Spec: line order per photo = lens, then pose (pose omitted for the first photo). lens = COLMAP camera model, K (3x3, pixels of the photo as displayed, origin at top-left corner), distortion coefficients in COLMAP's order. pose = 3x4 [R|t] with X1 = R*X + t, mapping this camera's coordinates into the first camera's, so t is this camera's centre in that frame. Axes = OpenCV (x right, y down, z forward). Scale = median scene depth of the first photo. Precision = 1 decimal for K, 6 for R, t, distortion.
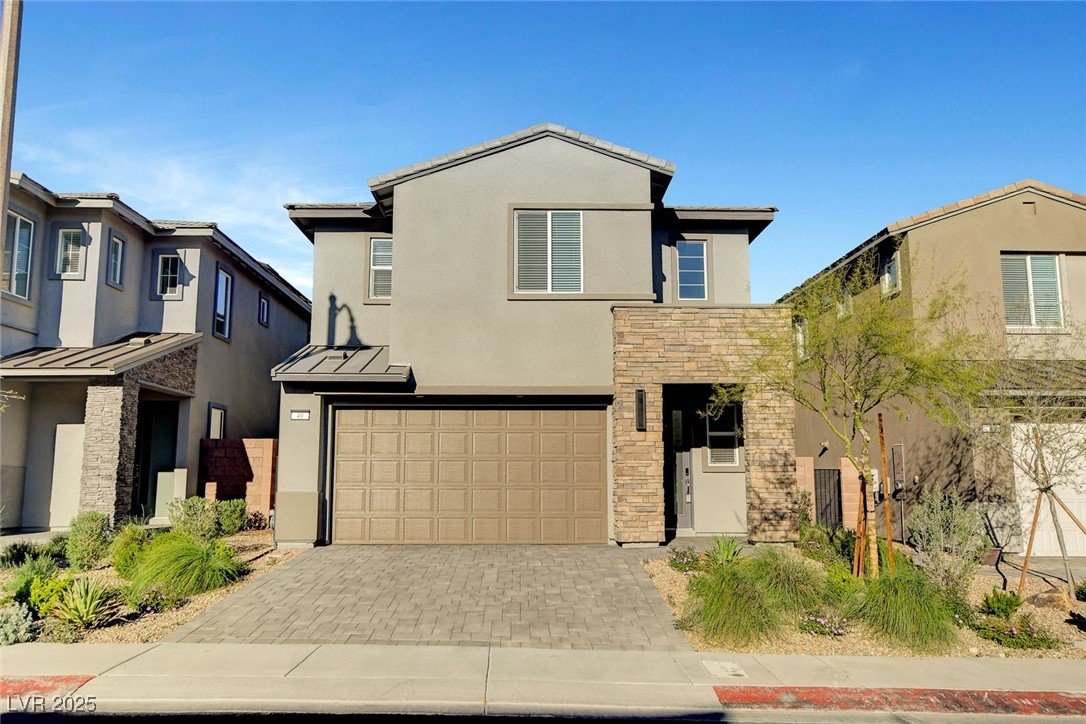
lens RADIAL K [[814.1, 0, 541.7], [0, 814.1, 367.8], [0, 0, 1]] dist [0.008018, 0.001566]
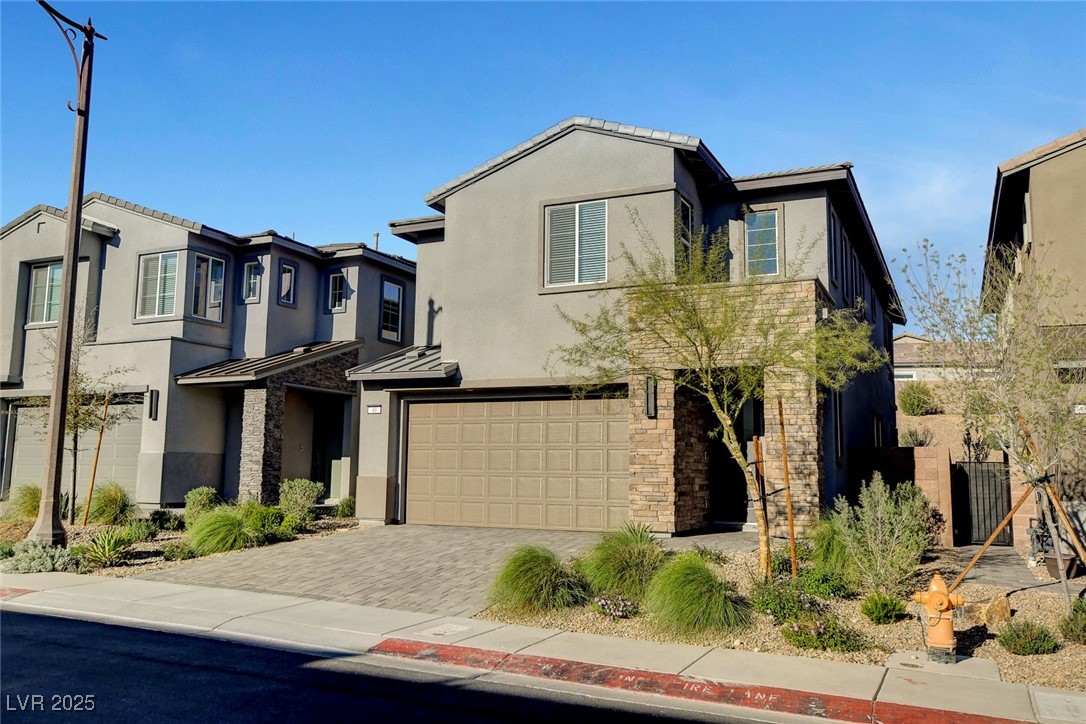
lens RADIAL K [[883.0, 0, 535.5], [0, 883.0, 357.3], [0, 0, 1]] dist [0.001197, 0.006111]
pose [[0.896826, -0.045852, -0.440002, 0.436794], [0.047118, 0.998857, -0.008052, 0.005198], [0.439868, -0.013511, 0.897961, -0.014098]]
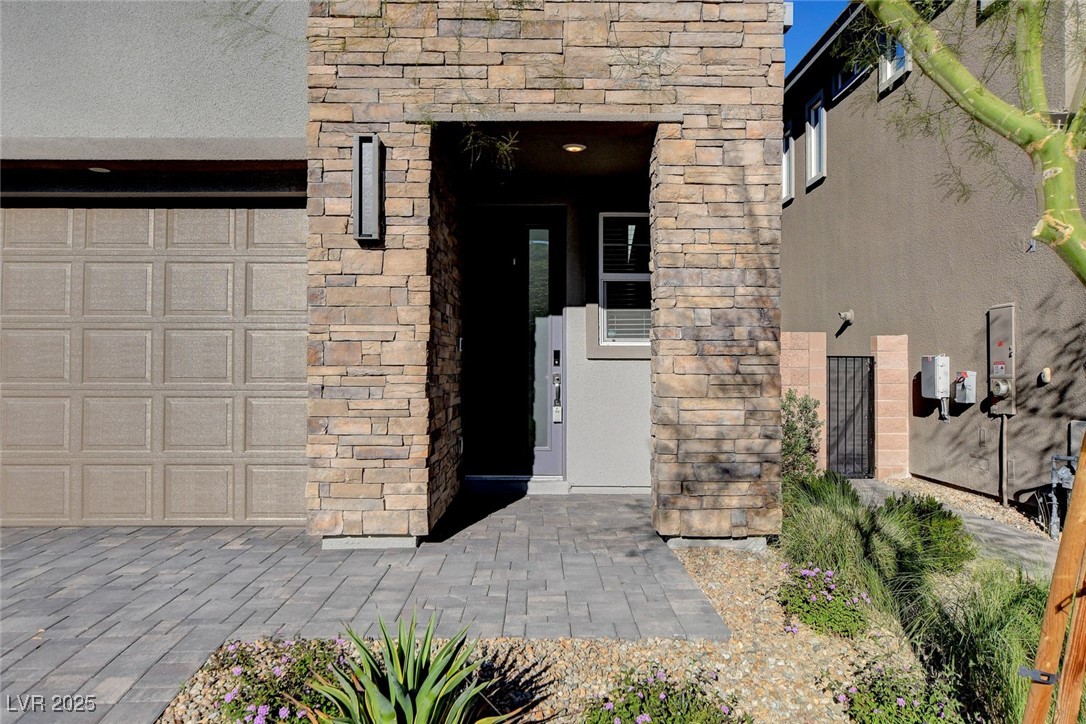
lens RADIAL K [[814.1, 0, 540.0], [0, 814.1, 357.0], [0, 0, 1]] dist [0.008018, 0.001566]
pose [[0.999802, 0.001831, -0.019830, 0.194694], [0.000501, 0.993133, 0.116991, 0.078324], [0.019908, -0.116978, 0.992935, 0.578963]]
